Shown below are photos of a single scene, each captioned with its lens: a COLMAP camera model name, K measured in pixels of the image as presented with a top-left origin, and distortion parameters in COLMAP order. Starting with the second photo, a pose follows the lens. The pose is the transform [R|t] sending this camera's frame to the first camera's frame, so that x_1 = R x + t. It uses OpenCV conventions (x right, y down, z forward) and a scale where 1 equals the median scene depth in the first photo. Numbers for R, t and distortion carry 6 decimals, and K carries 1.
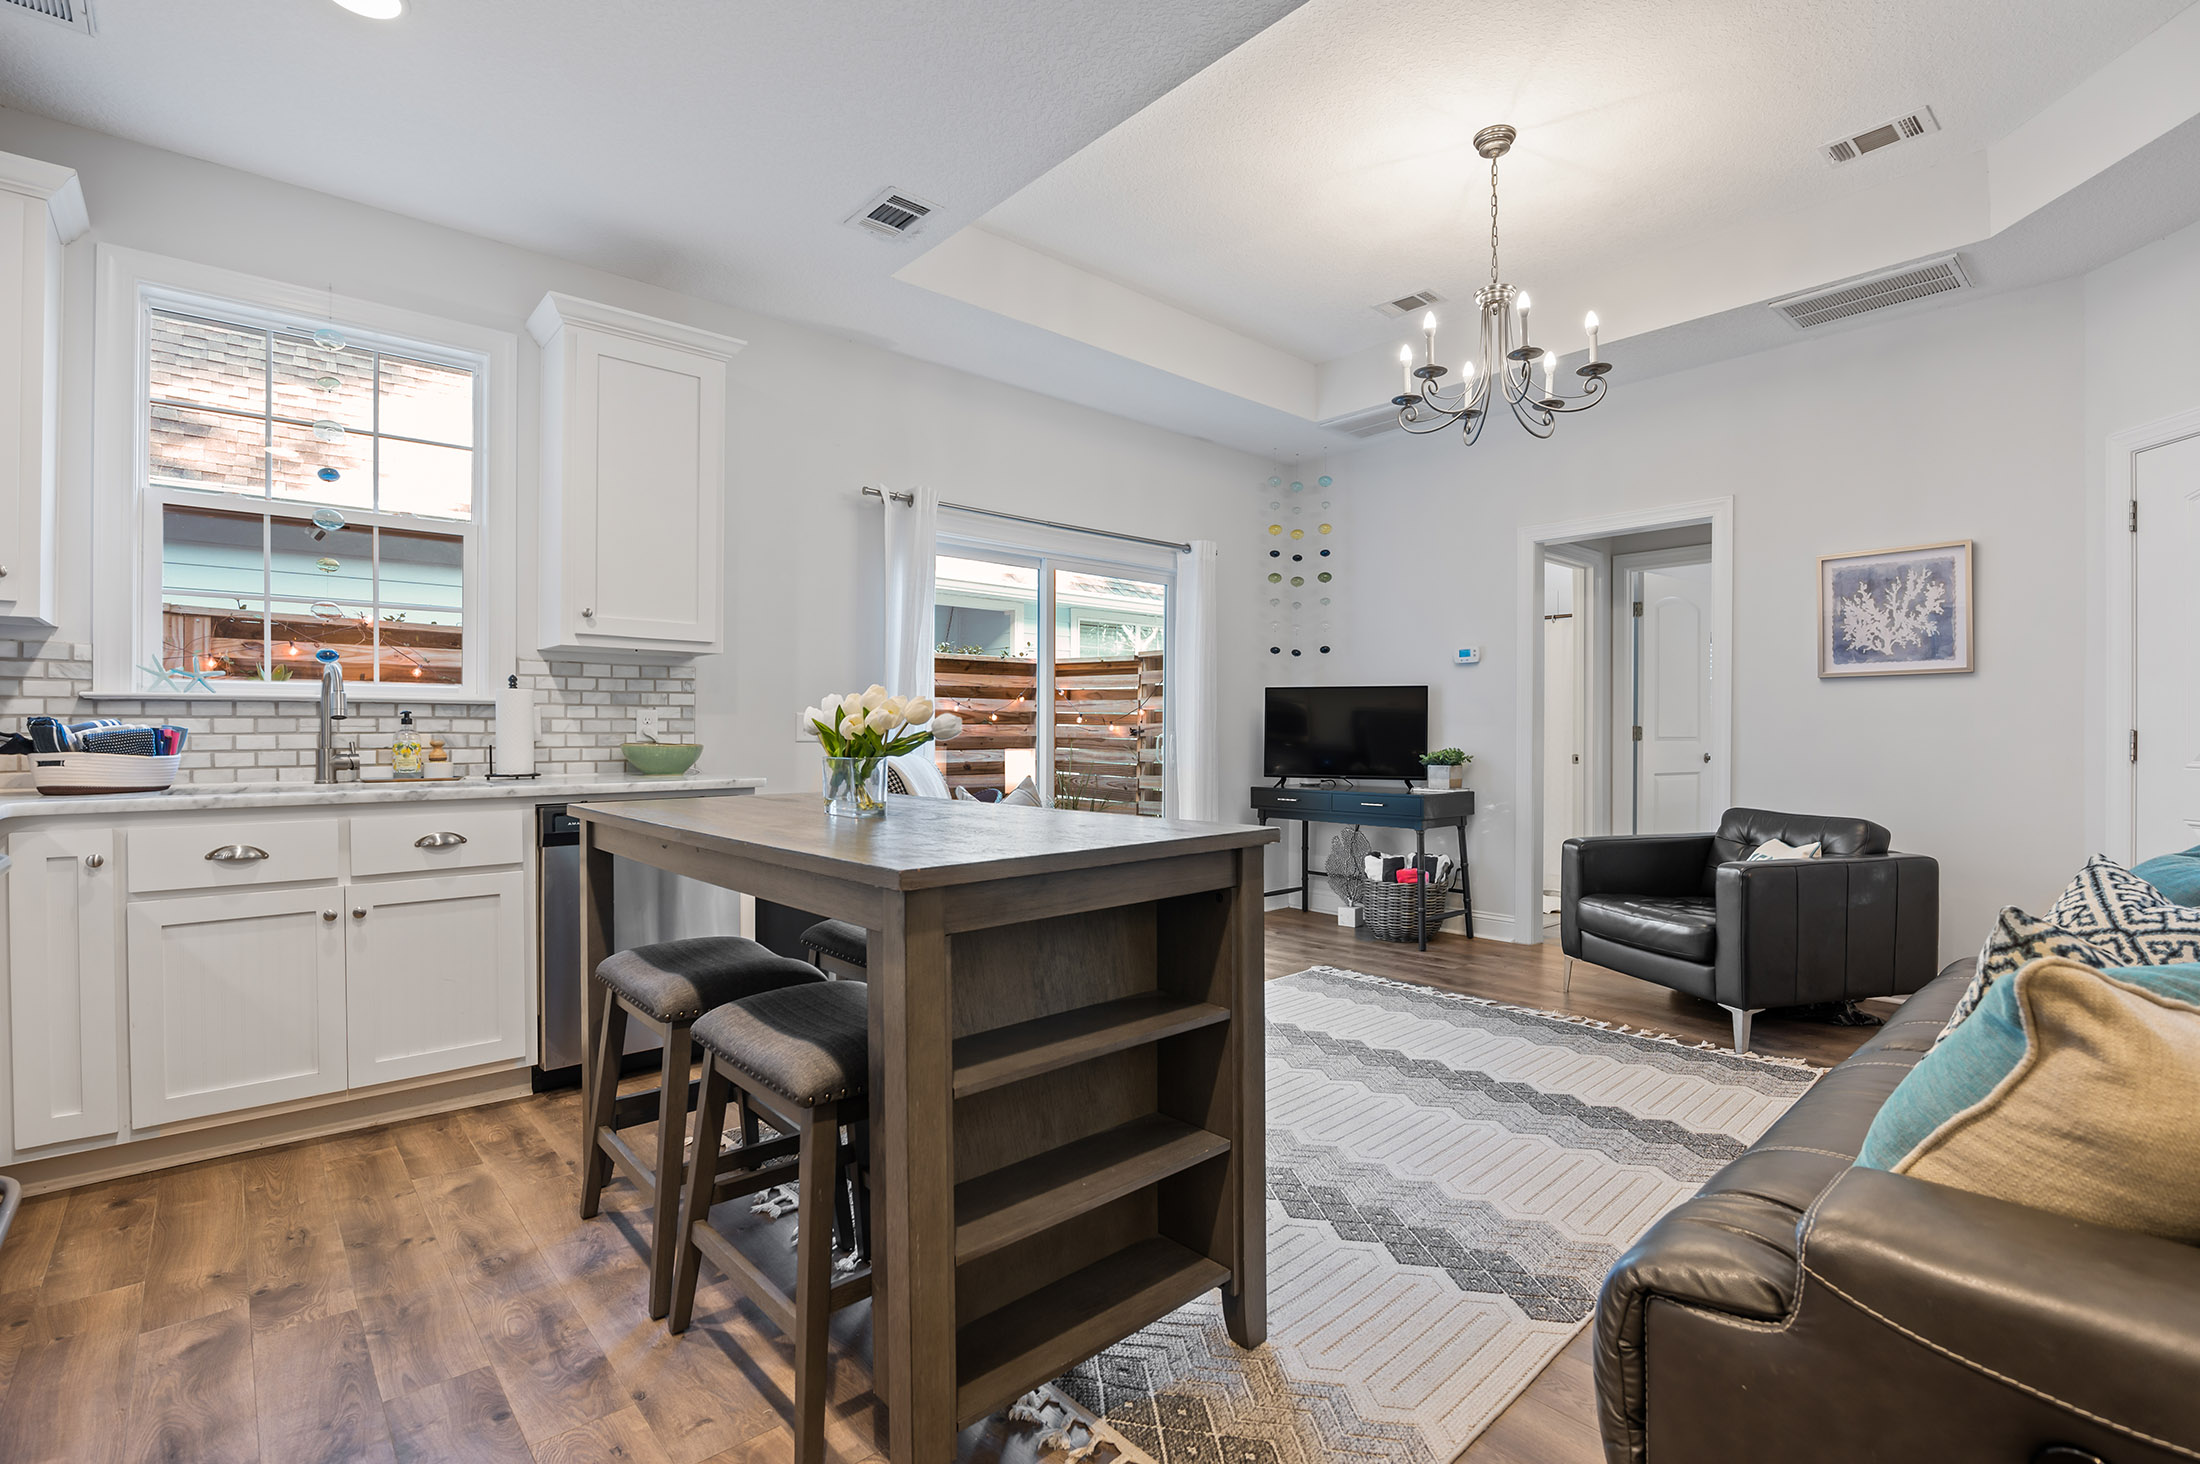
lens RADIAL K [[990.7, 0, 1110.3], [0, 990.7, 736.0], [0, 0, 1]] dist [-0.018097, 0.000289]
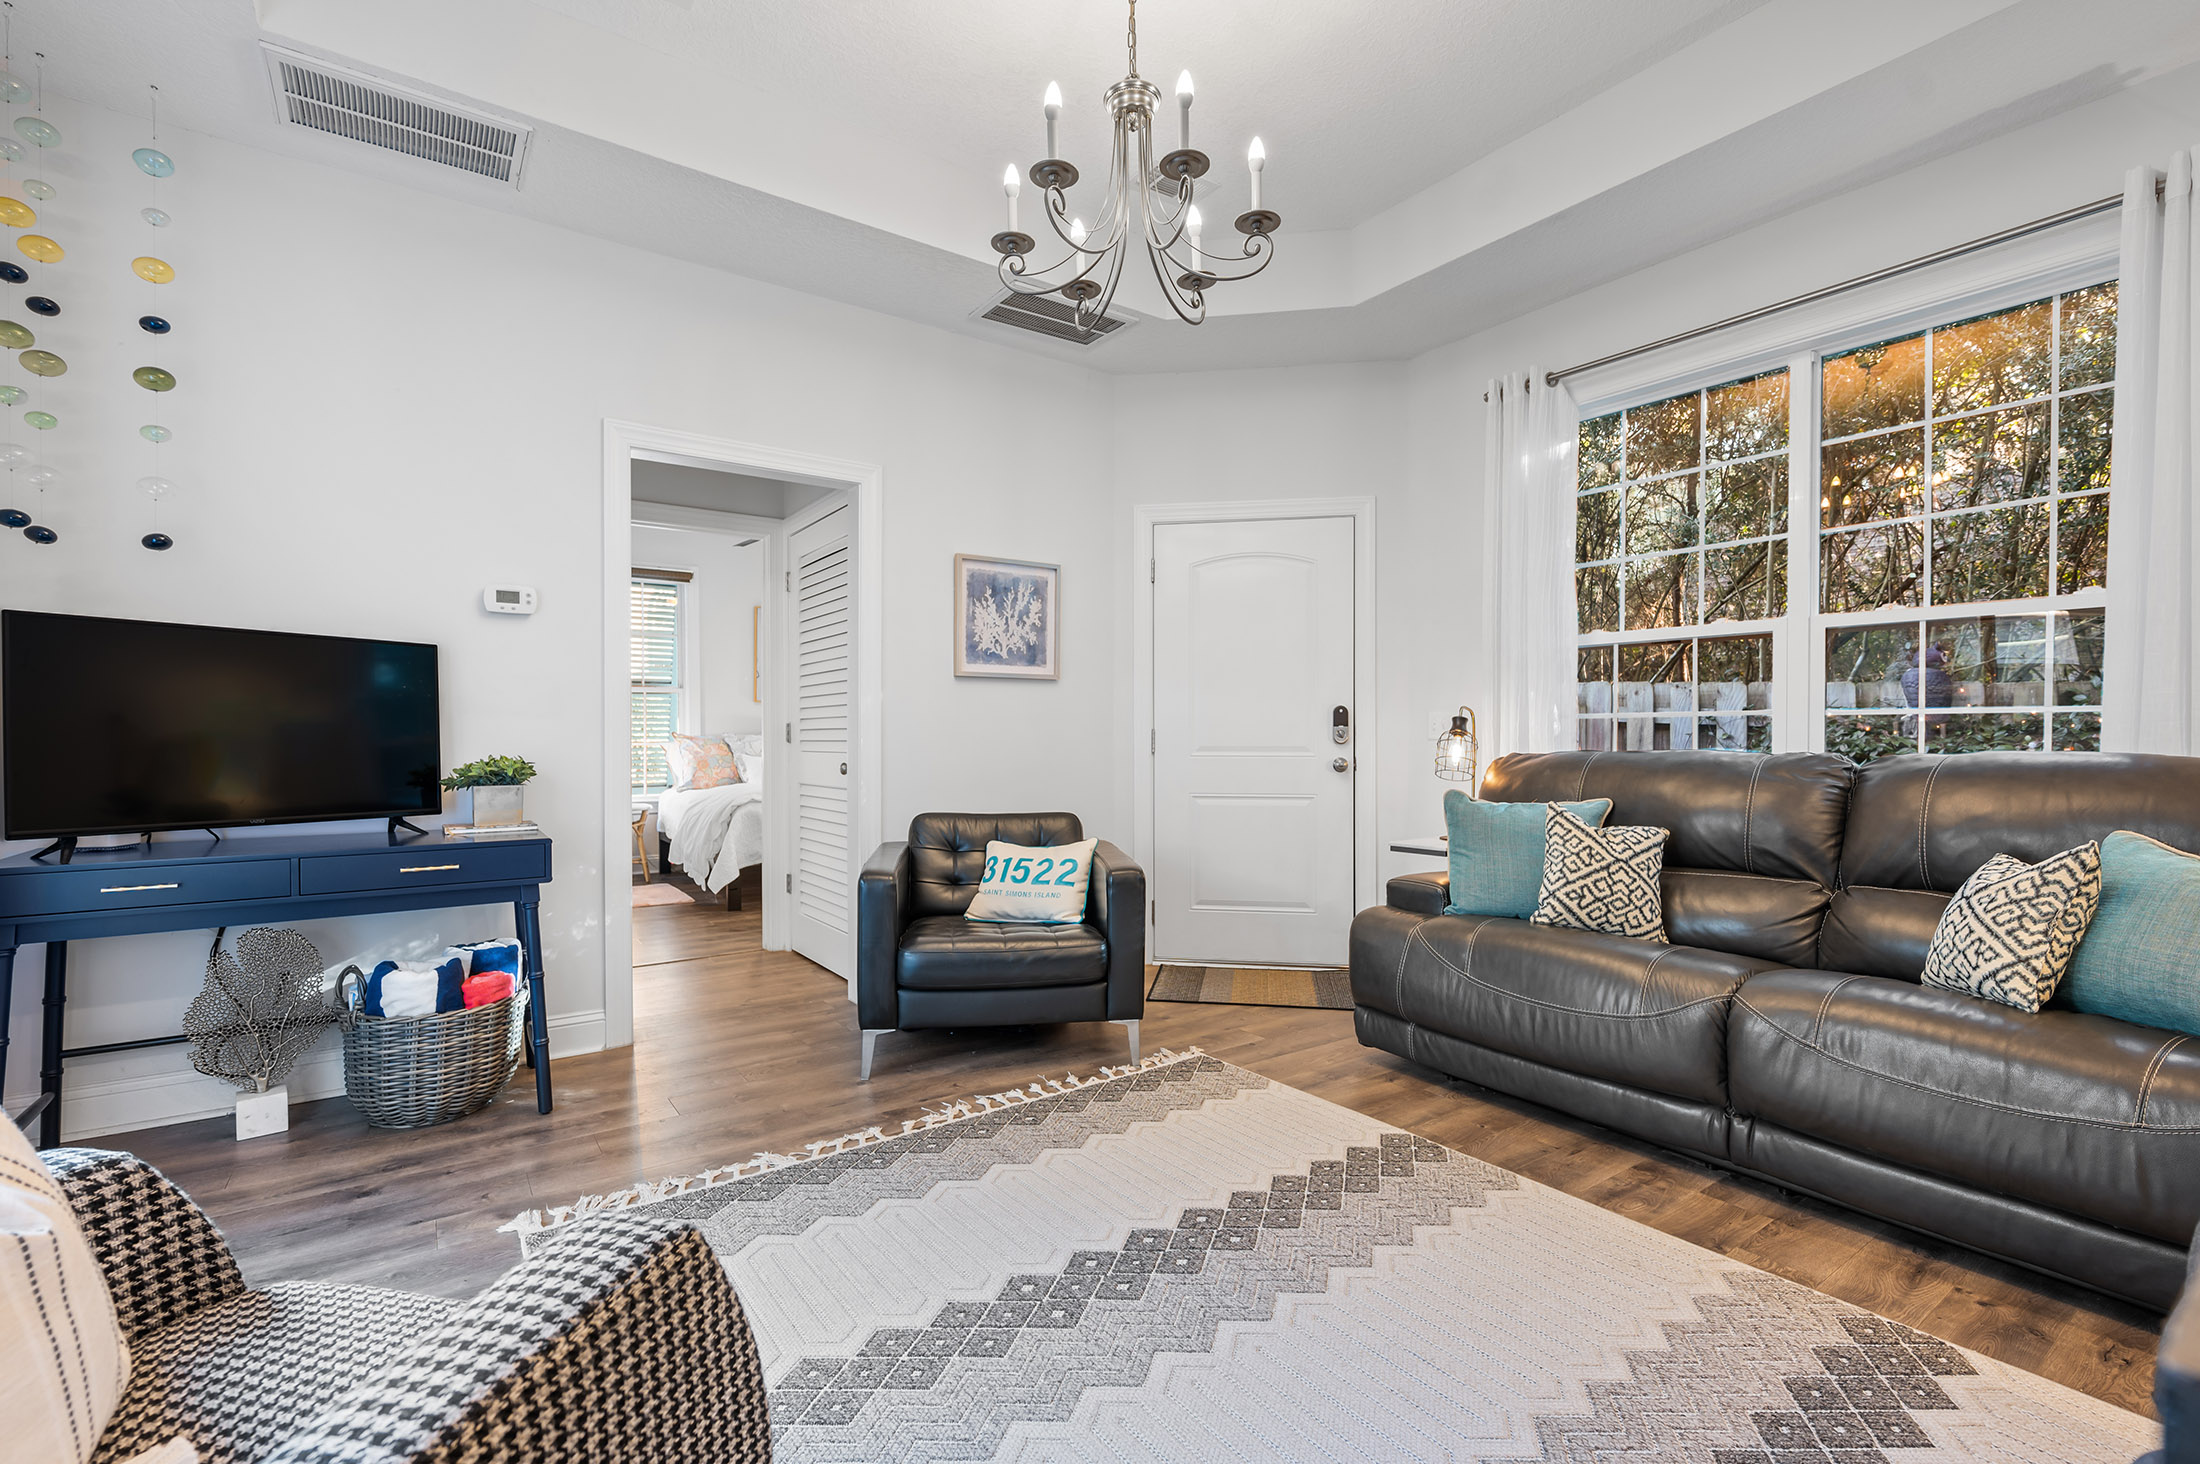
lens RADIAL K [[974.8, 0, 1089.5], [0, 974.8, 744.2], [0, 0, 1]] dist [0.000133, 0.000112]
pose [[0.117695, -0.007543, 0.993021, -0.237392], [0.002613, 0.999970, 0.007286, 0.002988], [-0.993046, 0.001737, 0.117712, 0.734088]]
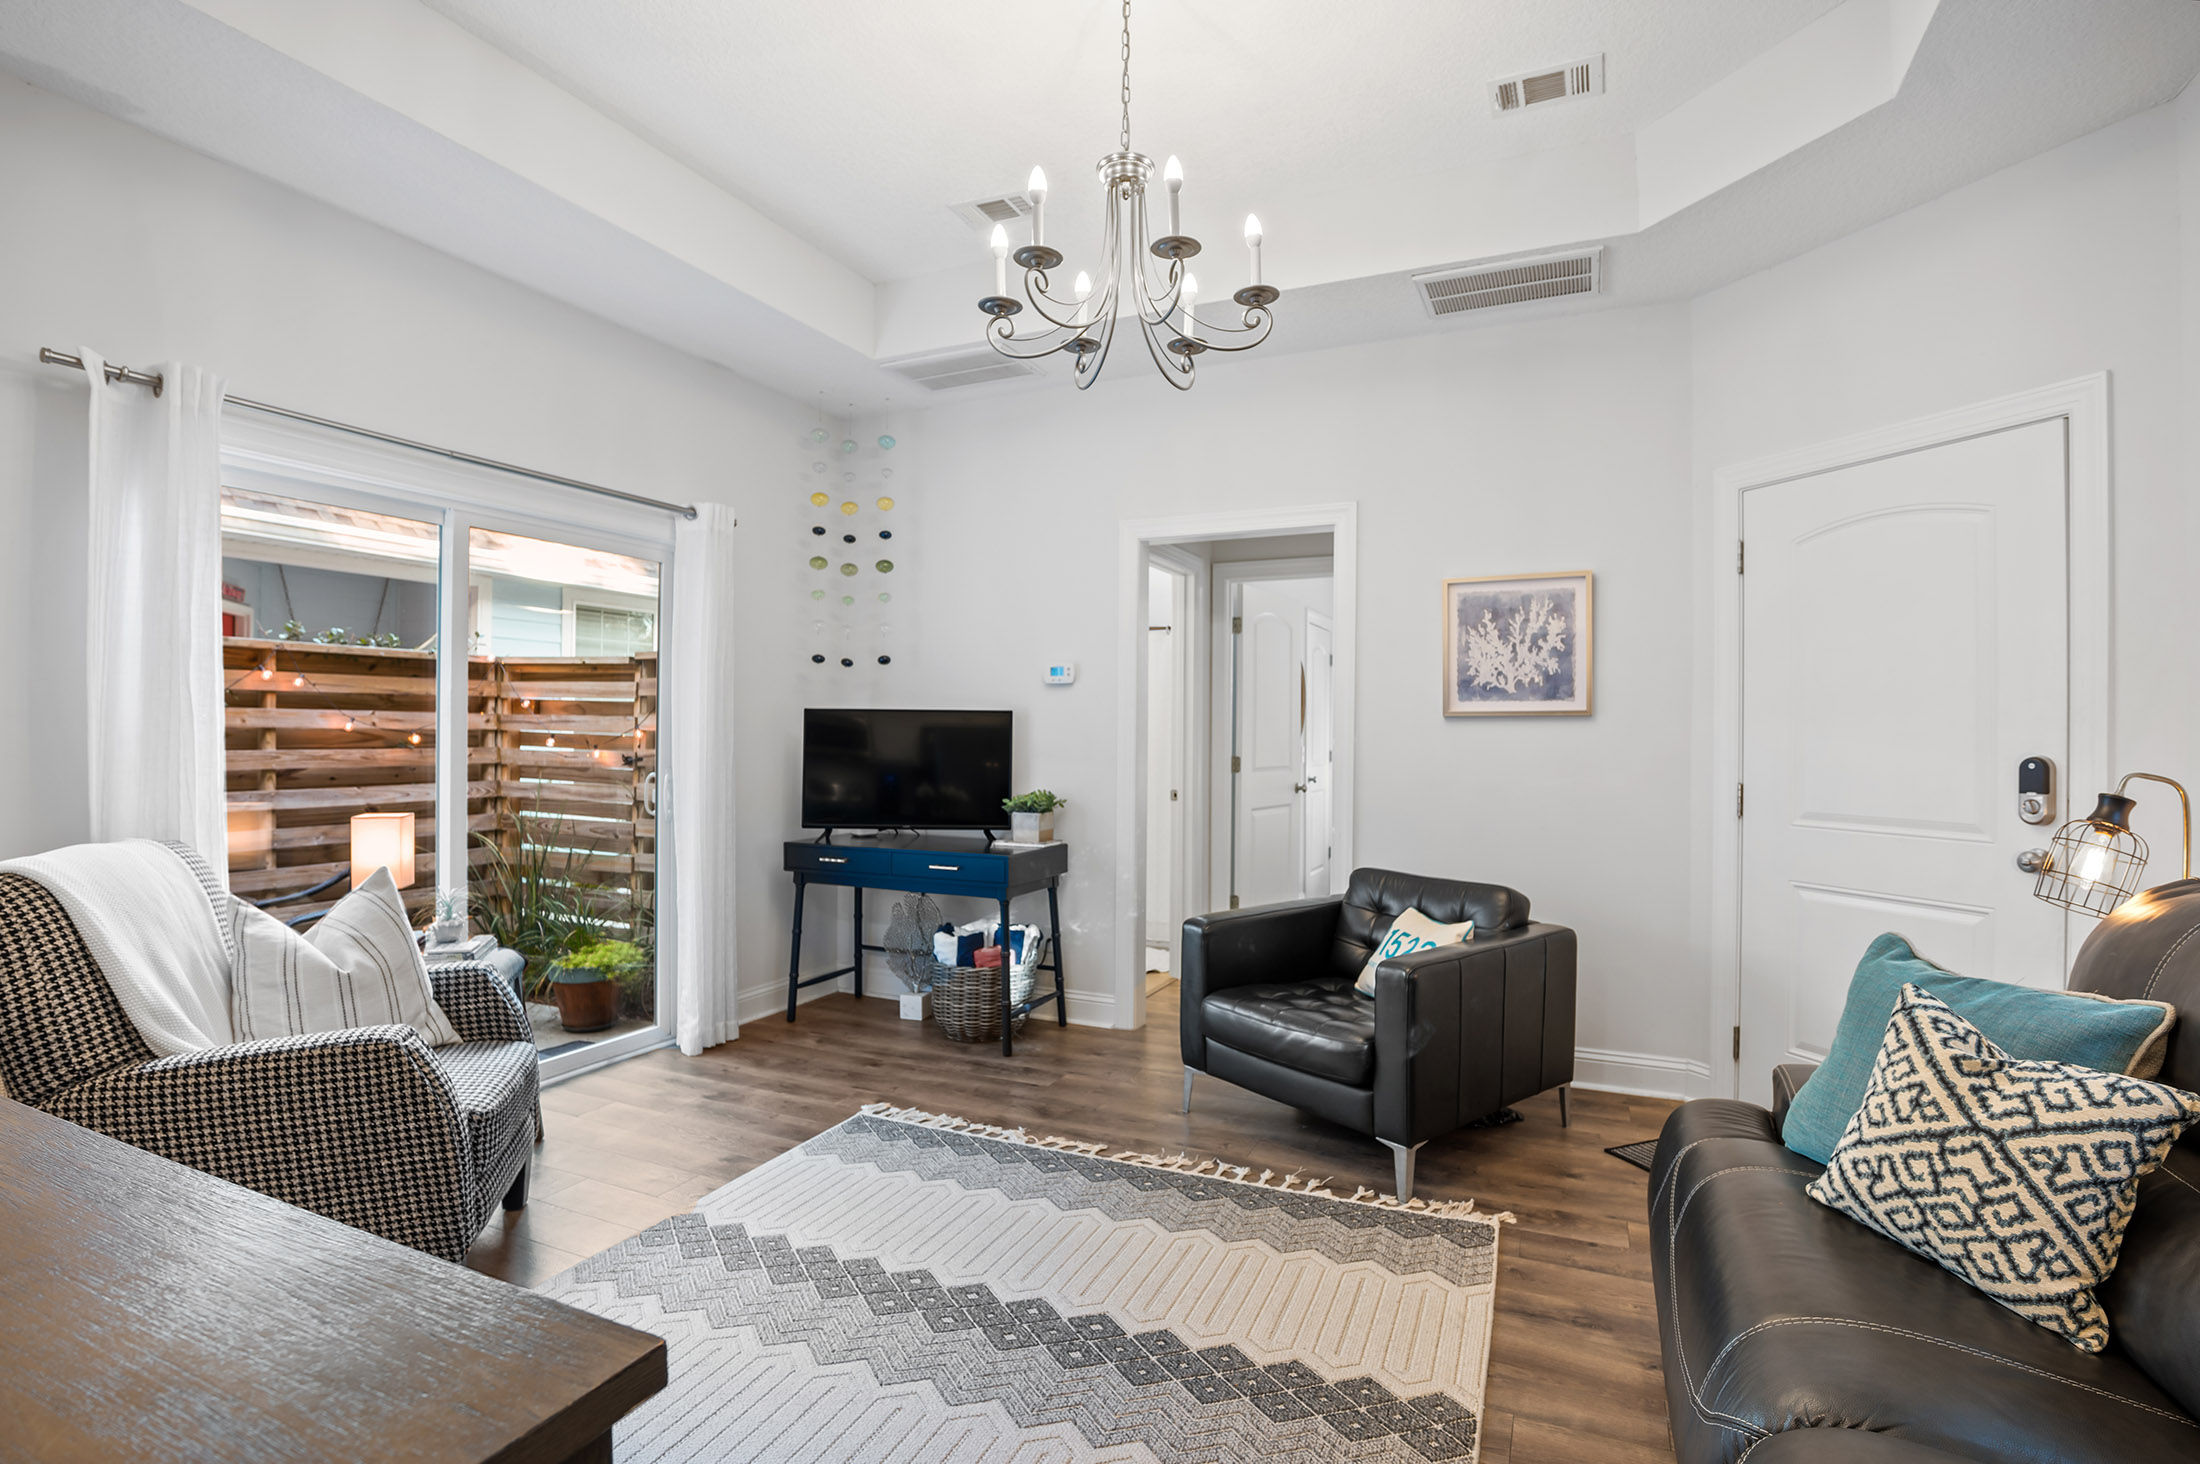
lens RADIAL K [[1035.7, 0, 1100.0], [0, 1035.7, 732.0], [0, 0, 1]] dist [-0.042041, 0.000533]
pose [[0.917087, 0.004238, 0.398665, 0.069536], [-0.003357, 0.999990, -0.002906, -0.040609], [-0.398673, 0.001326, 0.917092, 0.269216]]
